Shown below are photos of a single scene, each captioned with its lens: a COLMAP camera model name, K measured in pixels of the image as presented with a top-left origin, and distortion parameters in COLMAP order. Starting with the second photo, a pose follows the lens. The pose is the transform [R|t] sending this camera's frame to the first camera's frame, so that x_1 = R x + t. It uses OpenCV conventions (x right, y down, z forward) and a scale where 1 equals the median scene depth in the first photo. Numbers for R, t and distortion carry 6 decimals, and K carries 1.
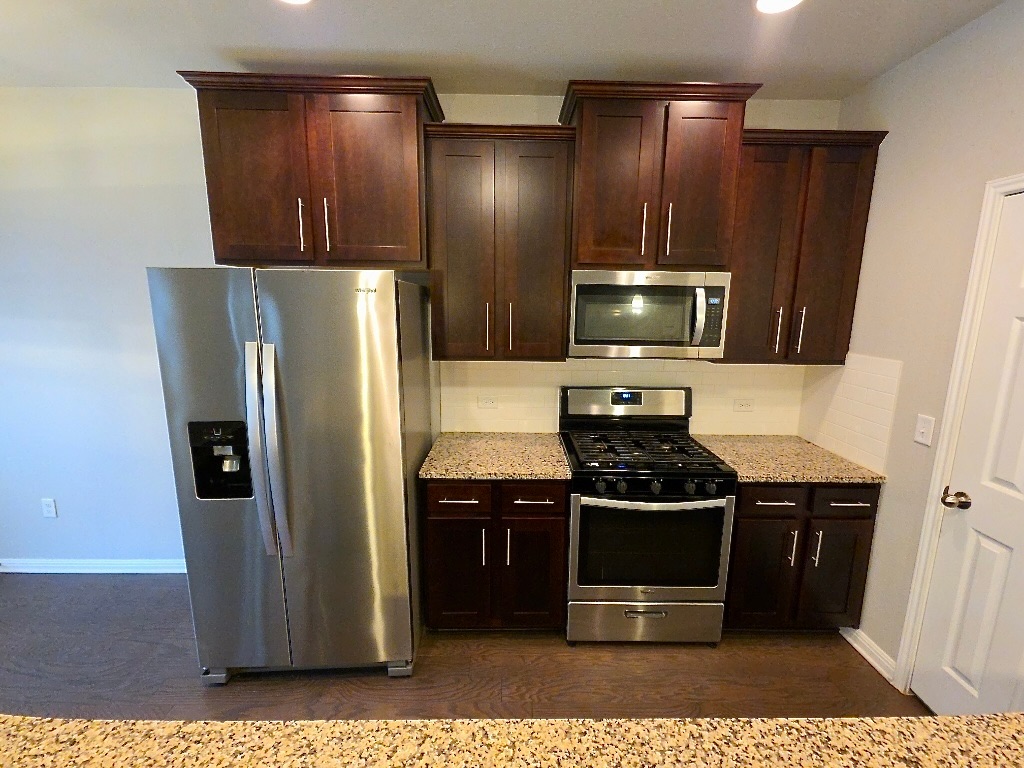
lens RADIAL K [[441.4, 0, 514.2], [0, 441.4, 375.5], [0, 0, 1]] dist [0.014745, -0.001767]
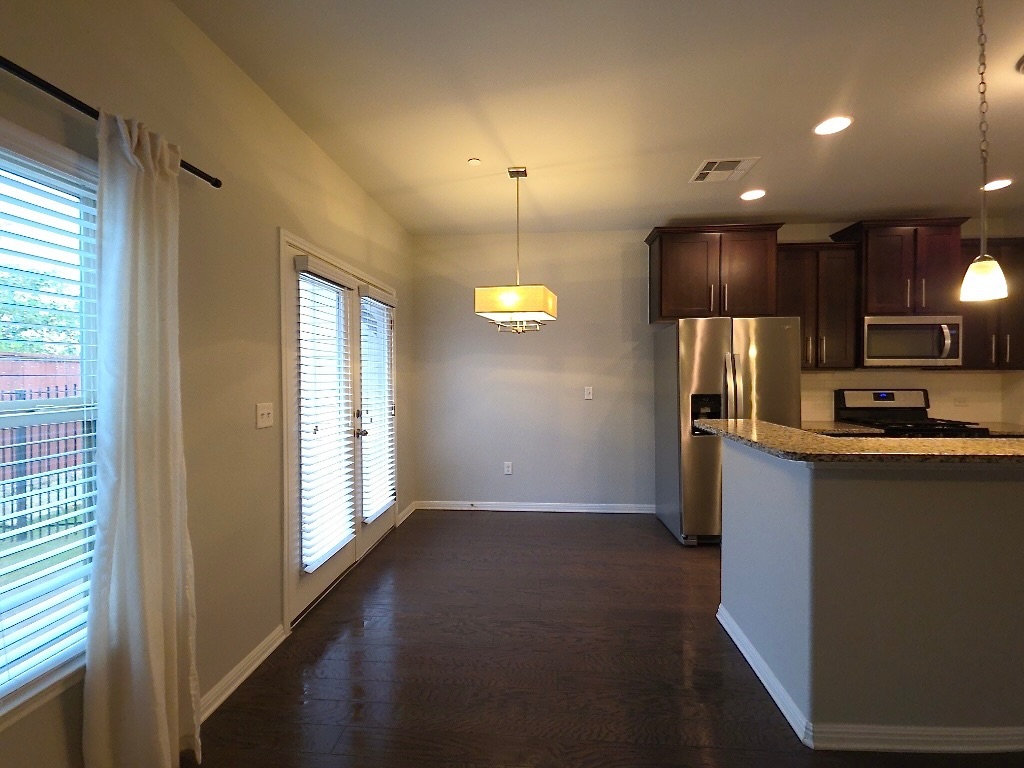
lens RADIAL K [[441.4, 0, 514.8], [0, 441.4, 376.7], [0, 0, 1]] dist [0.014745, -0.001767]
pose [[0.996880, -0.012559, -0.077923, -1.100180], [-0.000111, 0.987035, -0.160504, 0.278587], [0.078929, 0.160012, 0.983955, -0.808925]]
